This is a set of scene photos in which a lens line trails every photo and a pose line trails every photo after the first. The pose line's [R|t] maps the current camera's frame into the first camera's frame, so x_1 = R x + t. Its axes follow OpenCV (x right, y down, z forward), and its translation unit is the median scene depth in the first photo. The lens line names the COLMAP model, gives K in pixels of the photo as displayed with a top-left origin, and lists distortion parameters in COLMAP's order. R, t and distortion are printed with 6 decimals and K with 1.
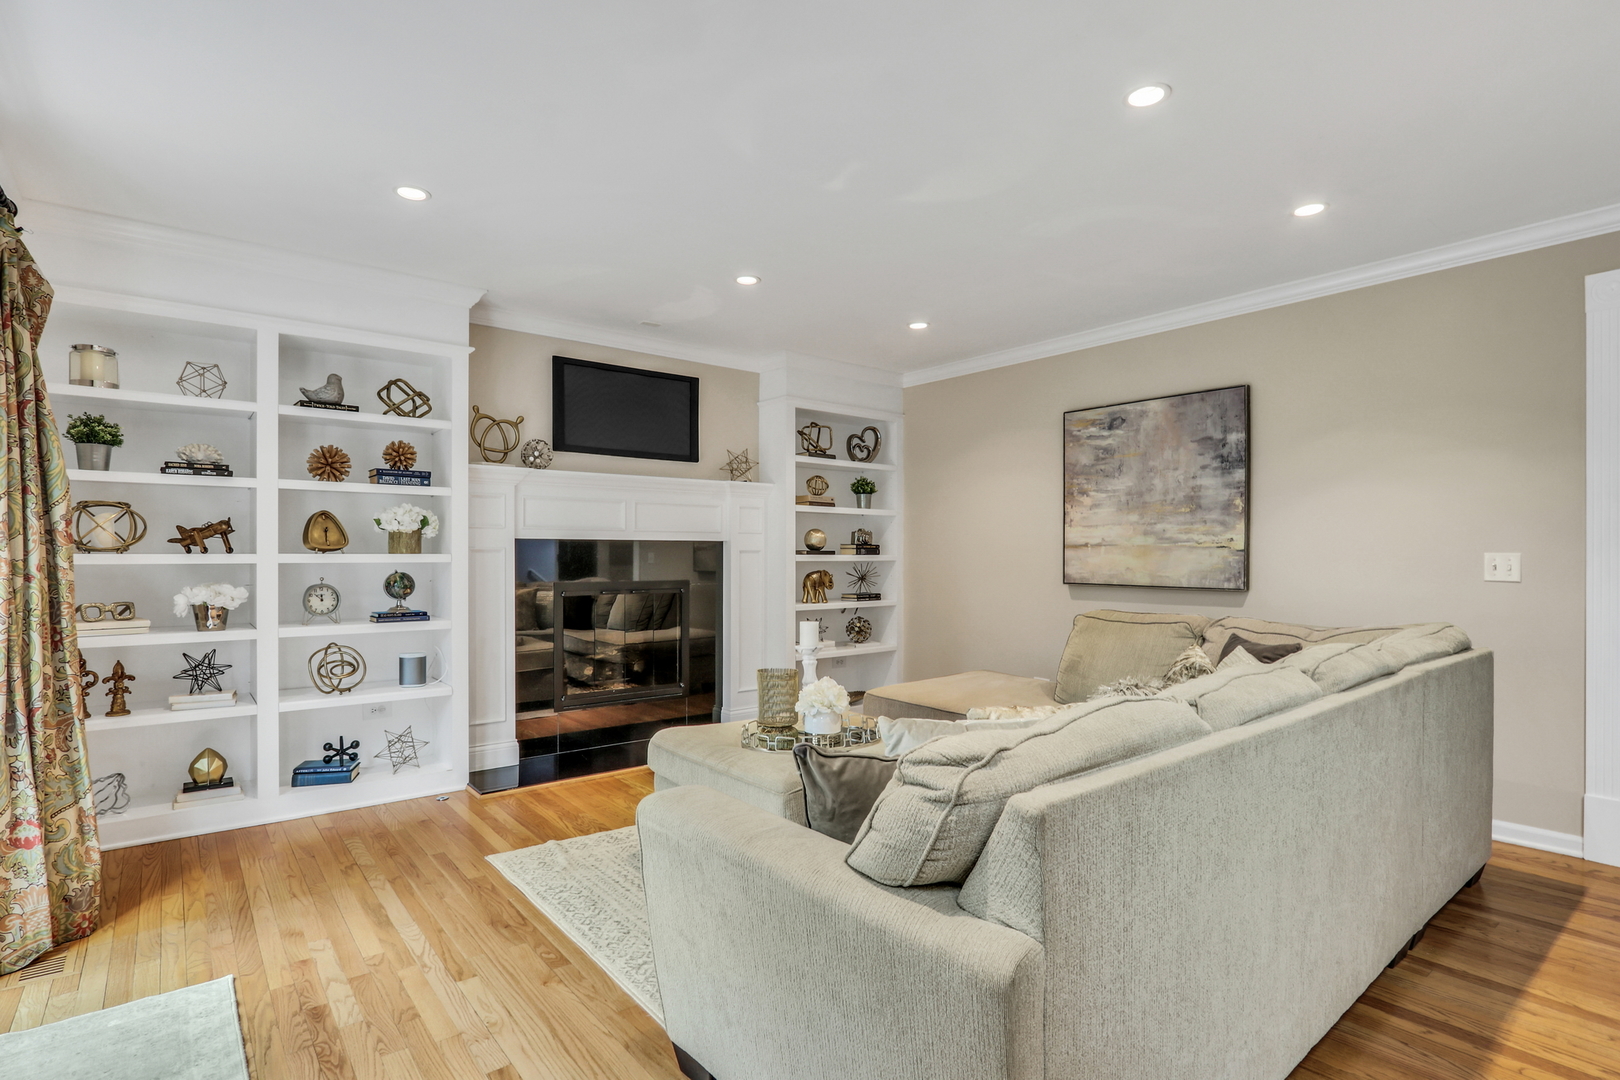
lens RADIAL K [[800.2, 0, 804.5], [0, 800.2, 549.5], [0, 0, 1]] dist [-0.005057, 0.000773]
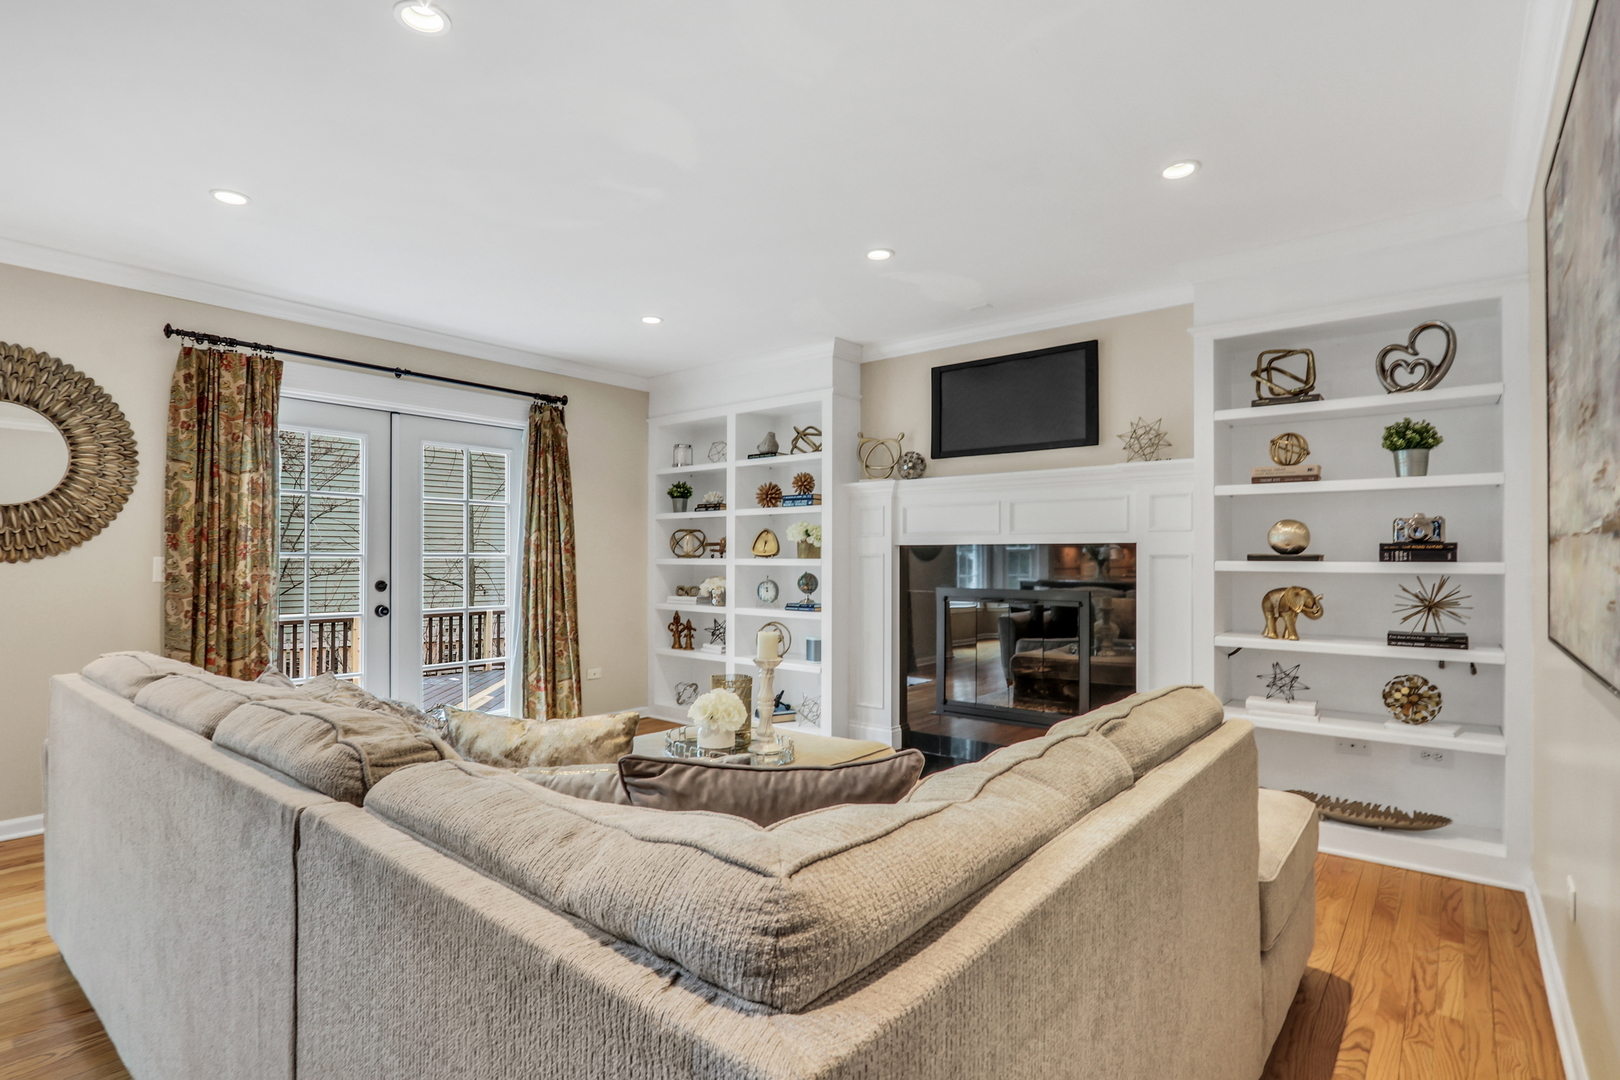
lens RADIAL K [[800.2, 0, 804.6], [0, 800.2, 547.4], [0, 0, 1]] dist [-0.005057, 0.000773]
pose [[0.211206, -0.014784, -0.977330, 0.654112], [0.001008, 0.999888, -0.014908, 0.005458], [0.977441, 0.002164, 0.211198, 0.614443]]
